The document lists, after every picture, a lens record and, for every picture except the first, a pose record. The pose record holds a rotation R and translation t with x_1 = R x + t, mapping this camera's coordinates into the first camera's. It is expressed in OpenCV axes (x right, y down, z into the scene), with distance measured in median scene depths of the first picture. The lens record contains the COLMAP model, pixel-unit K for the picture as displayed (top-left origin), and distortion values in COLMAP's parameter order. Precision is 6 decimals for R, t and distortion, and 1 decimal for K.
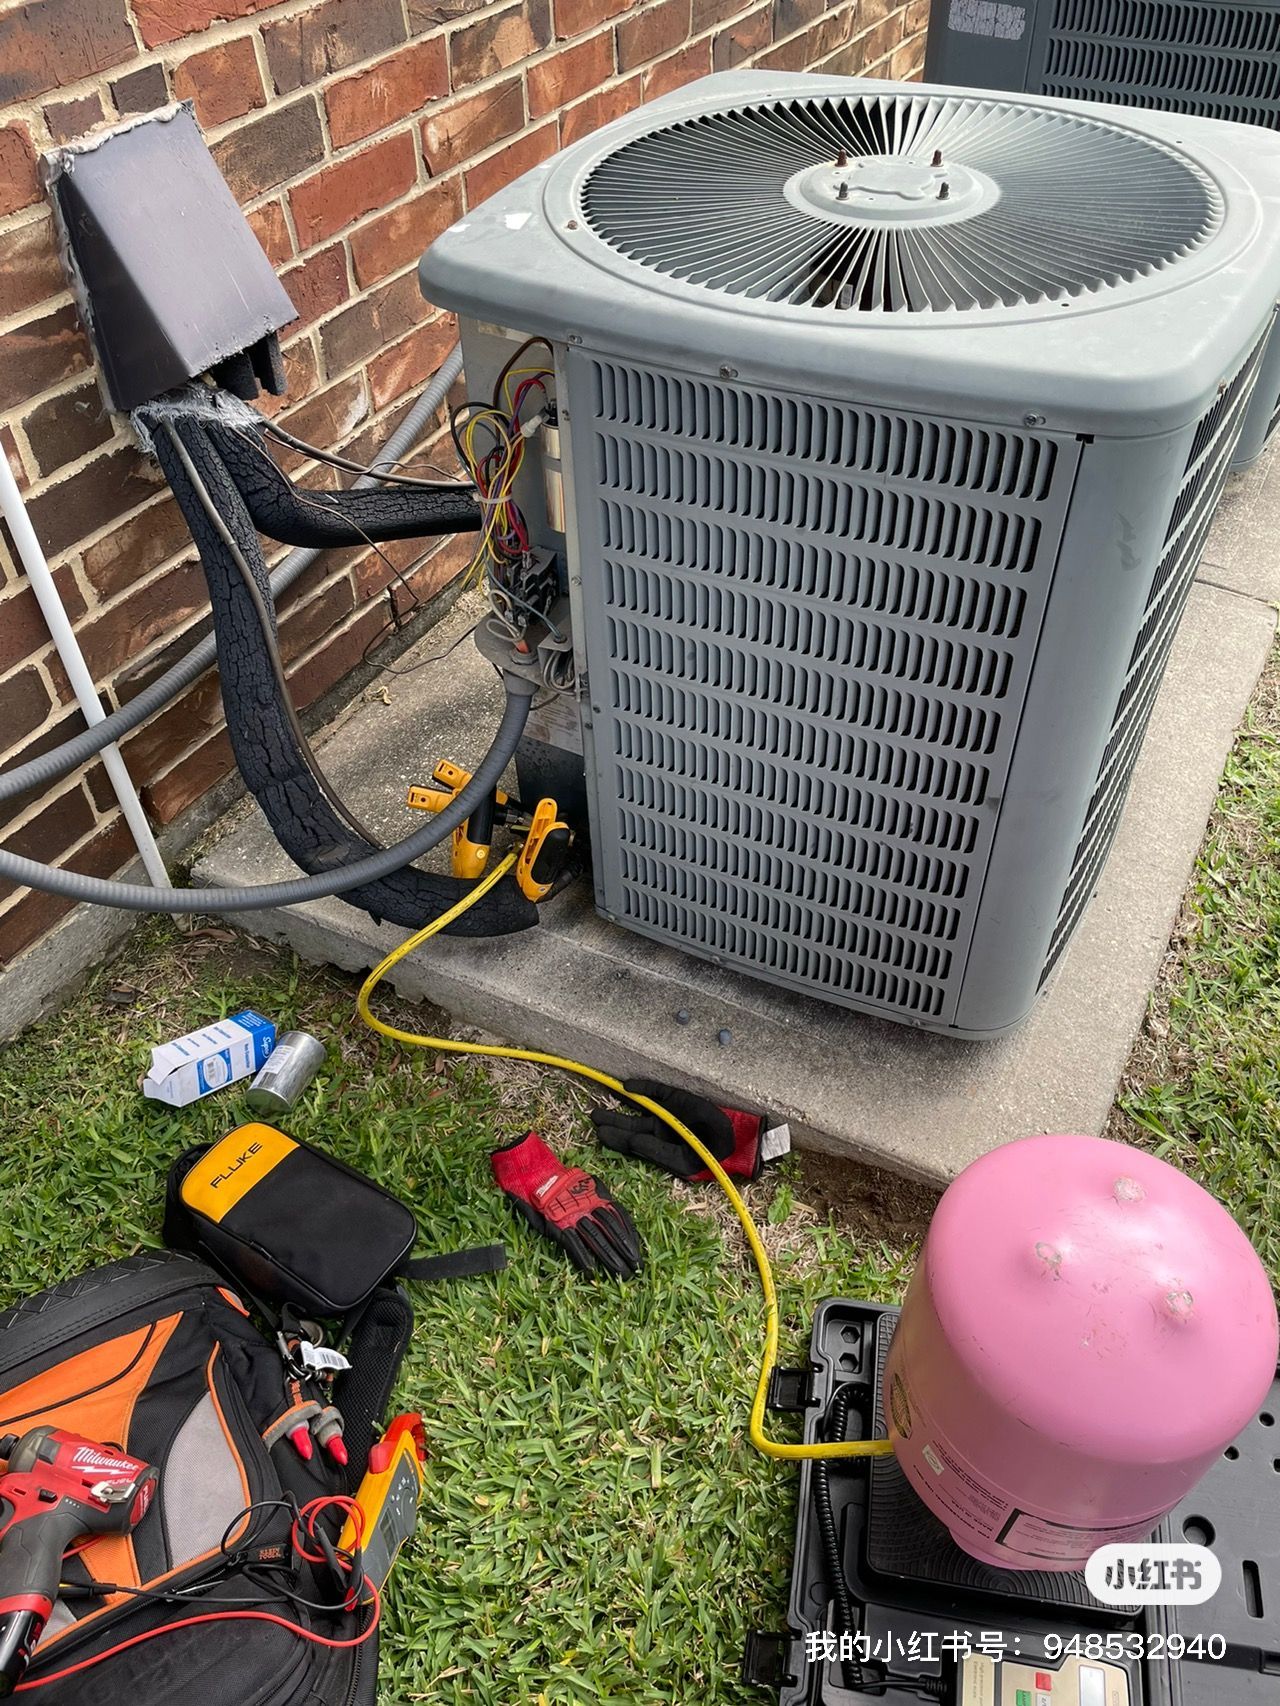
lens RADIAL K [[1289.7, 0, 640.0], [0, 1289.7, 853.0], [0, 0, 1]] dist [0.084611, -0.118812]
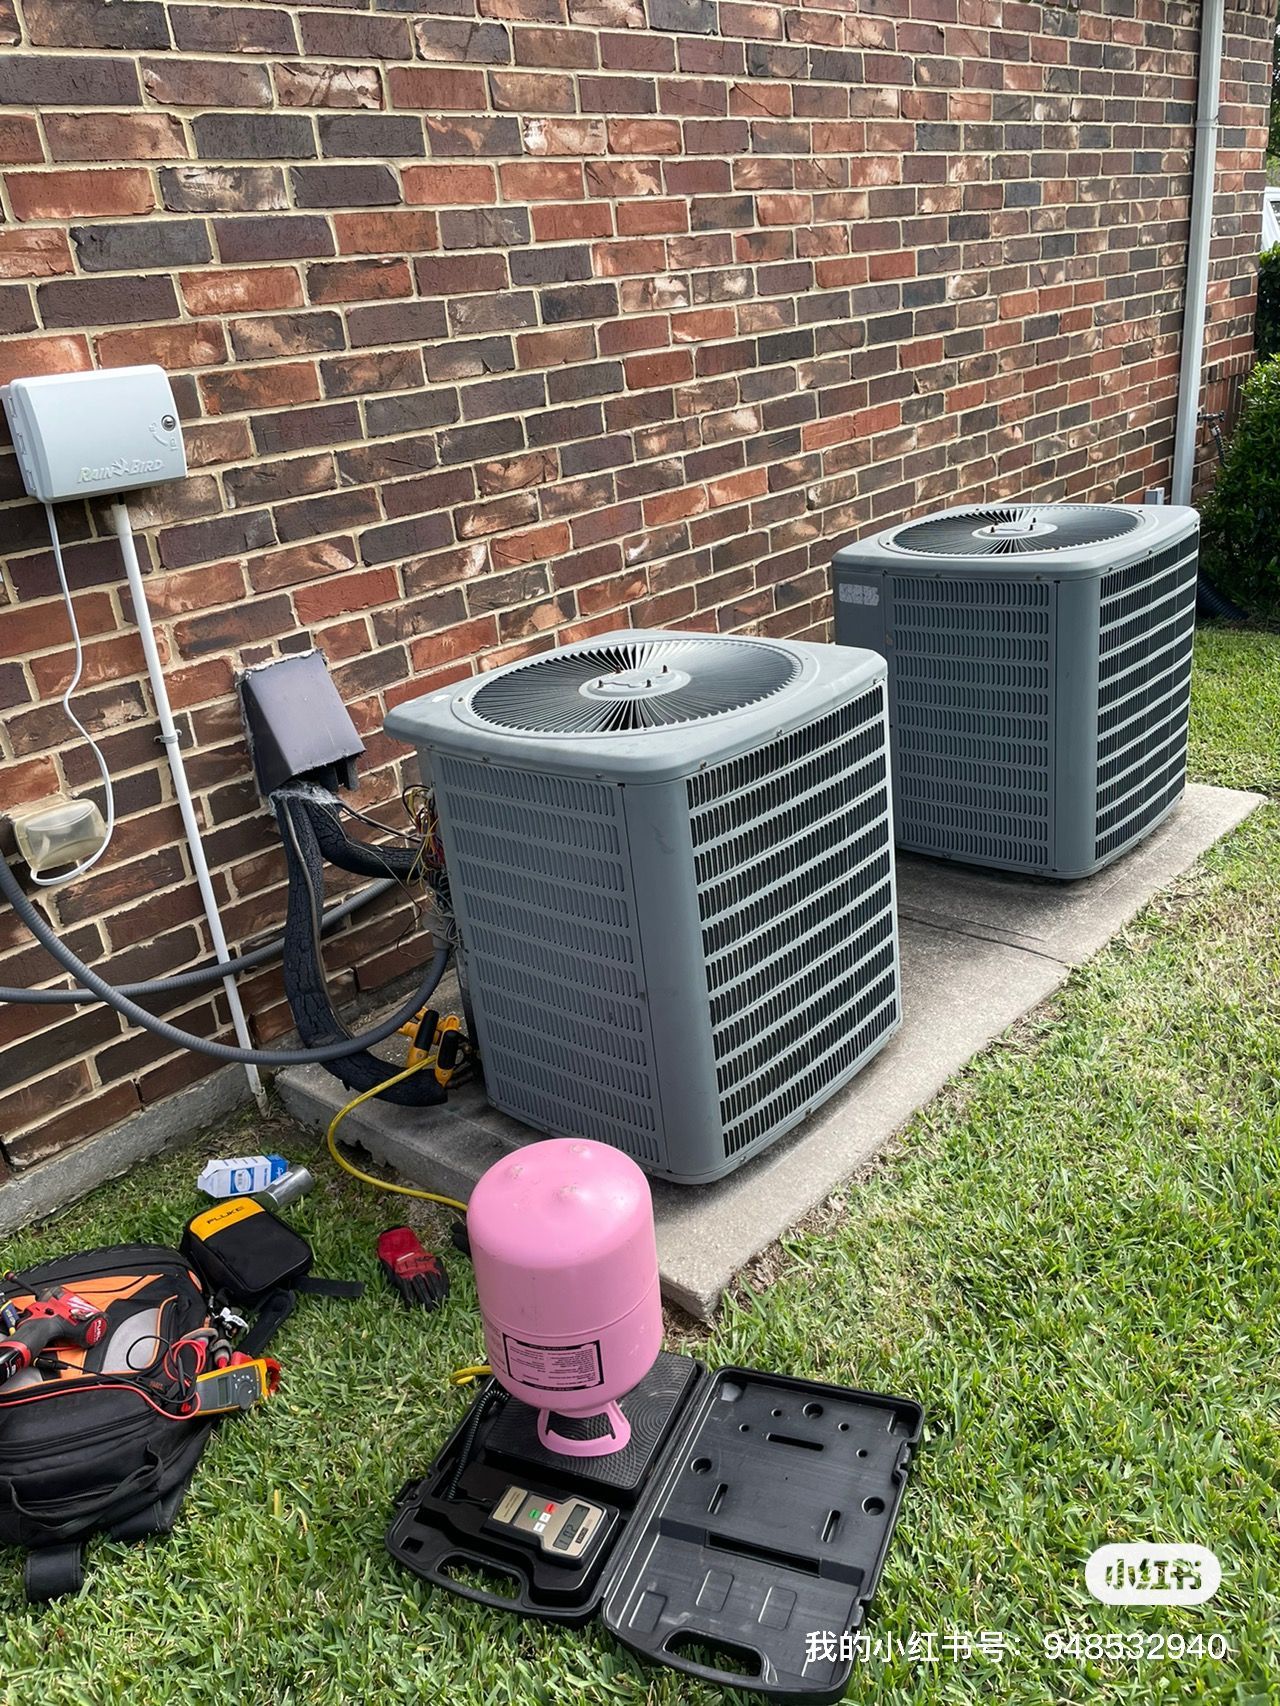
lens RADIAL K [[1289.7, 0, 640.0], [0, 1289.7, 853.0], [0, 0, 1]] dist [0.084611, -0.118812]
pose [[0.967285, 0.022058, -0.252733, 0.596712], [-0.111209, 0.932264, -0.344263, 0.320121], [0.228020, 0.361107, 0.904217, -0.527131]]
